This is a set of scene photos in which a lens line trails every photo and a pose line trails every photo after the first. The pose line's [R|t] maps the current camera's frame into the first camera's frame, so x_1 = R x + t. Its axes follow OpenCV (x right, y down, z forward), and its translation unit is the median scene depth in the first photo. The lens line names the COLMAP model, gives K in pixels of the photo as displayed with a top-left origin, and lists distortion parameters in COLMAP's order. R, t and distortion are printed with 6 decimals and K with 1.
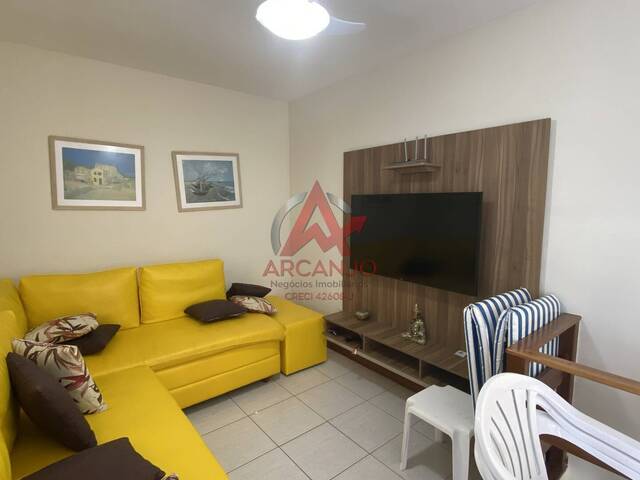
lens RADIAL K [[338.8, 0, 321.4], [0, 338.8, 239.2], [0, 0, 1]] dist [0.054289, -0.059471]
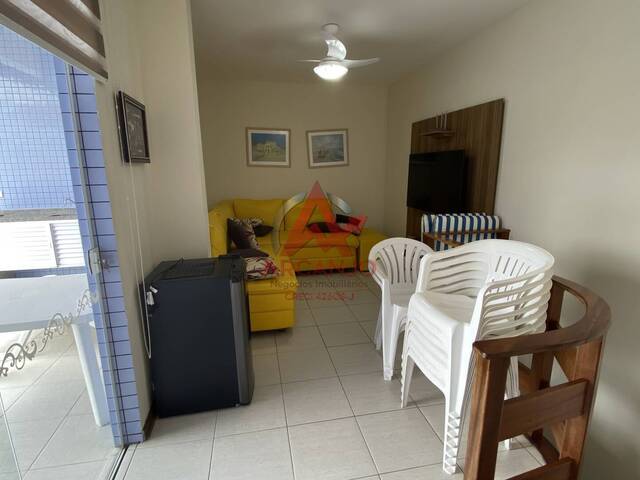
lens RADIAL K [[338.8, 0, 321.4], [0, 338.8, 239.2], [0, 0, 1]] dist [0.054289, -0.059471]
pose [[0.885282, 0.086841, -0.456874, 0.446856], [-0.040961, 0.993153, 0.109404, 0.083159], [0.463247, -0.078140, 0.882778, -0.477531]]
